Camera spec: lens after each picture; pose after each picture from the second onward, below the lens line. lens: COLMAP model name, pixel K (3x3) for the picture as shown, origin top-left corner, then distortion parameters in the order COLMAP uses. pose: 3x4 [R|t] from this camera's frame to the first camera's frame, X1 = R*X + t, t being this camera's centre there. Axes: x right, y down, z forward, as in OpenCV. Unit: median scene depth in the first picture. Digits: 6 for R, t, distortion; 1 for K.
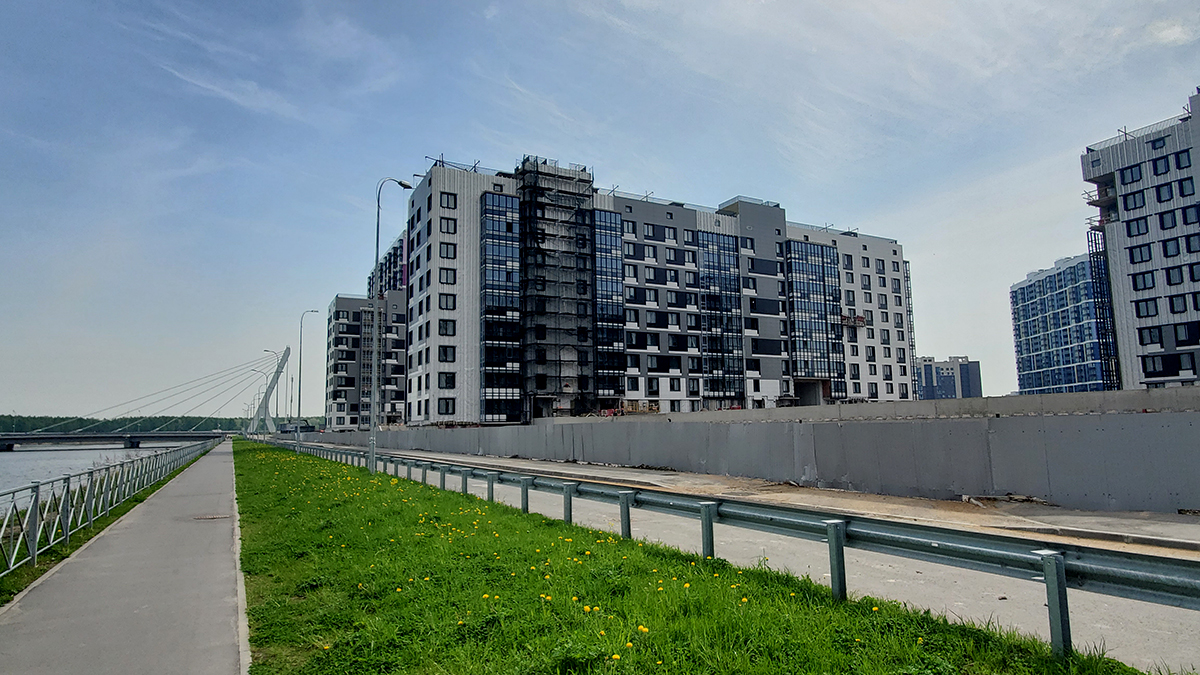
lens RADIAL K [[673.4, 0, 604.0], [0, 673.4, 346.7], [0, 0, 1]] dist [0.011362, -0.000714]
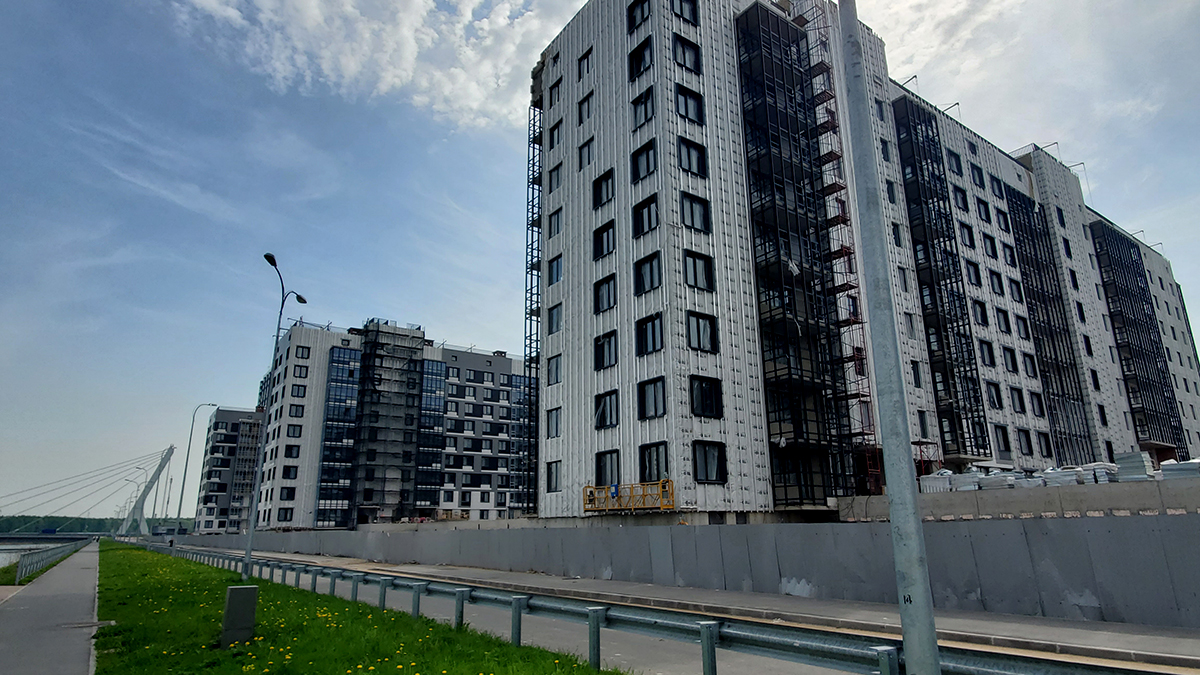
lens RADIAL K [[666.1, 0, 604.8], [0, 666.1, 348.4], [0, 0, 1]] dist [0.004667, -0.004061]
pose [[0.991541, 0.038684, 0.123894, 0.157743], [-0.020051, 0.988746, -0.148253, -0.037843], [-0.128235, 0.144514, 0.981158, -0.286001]]
